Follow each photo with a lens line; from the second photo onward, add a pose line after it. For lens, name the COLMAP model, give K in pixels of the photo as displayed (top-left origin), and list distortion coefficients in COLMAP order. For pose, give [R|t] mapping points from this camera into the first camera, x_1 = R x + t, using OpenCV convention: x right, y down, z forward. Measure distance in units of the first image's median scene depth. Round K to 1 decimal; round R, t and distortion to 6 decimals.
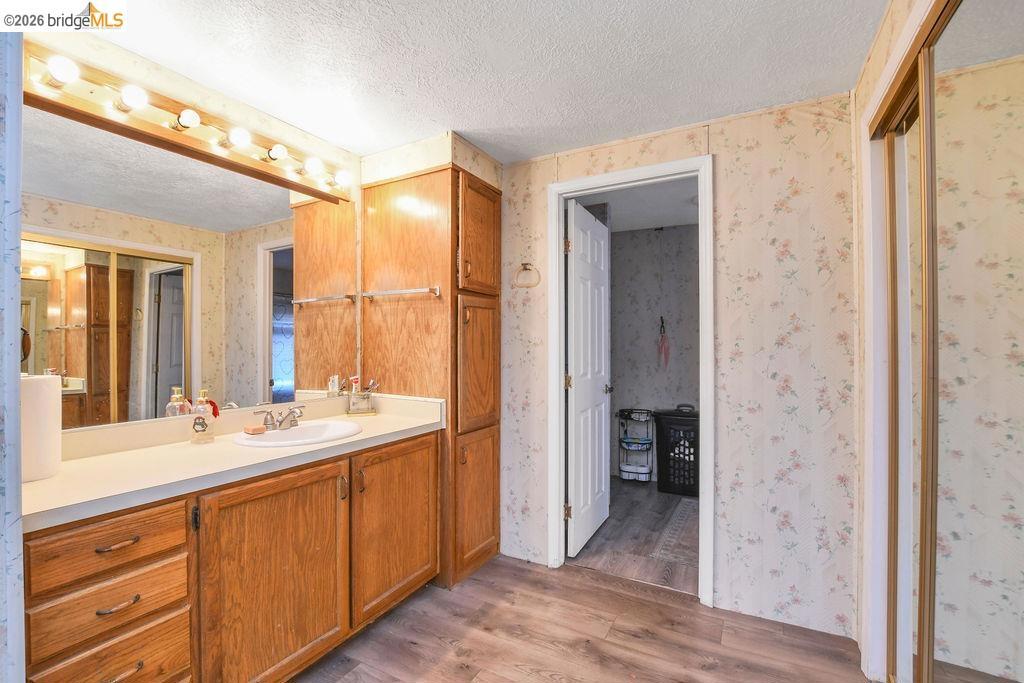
lens RADIAL K [[452.5, 0, 507.3], [0, 452.5, 345.2], [0, 0, 1]] dist [-0.026129, 0.001357]
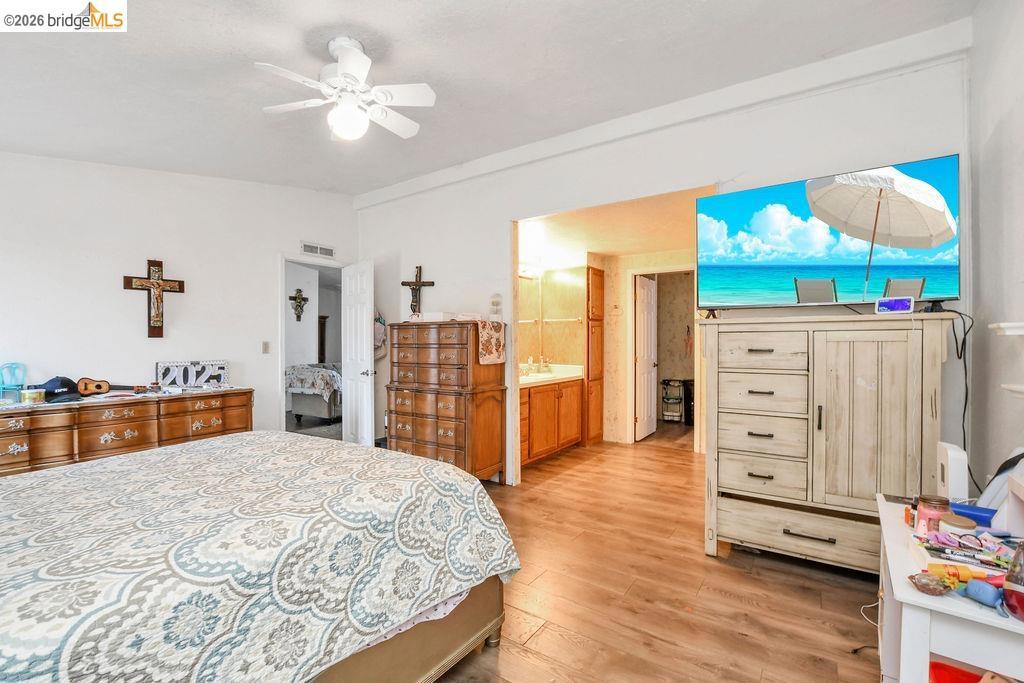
lens RADIAL K [[452.5, 0, 507.3], [0, 452.5, 345.2], [0, 0, 1]] dist [-0.026129, 0.001357]
pose [[0.994472, 0.001102, -0.104996, -0.254845], [0.000167, 0.999927, 0.012081, -0.014824], [0.105002, -0.012031, 0.994399, -1.226597]]
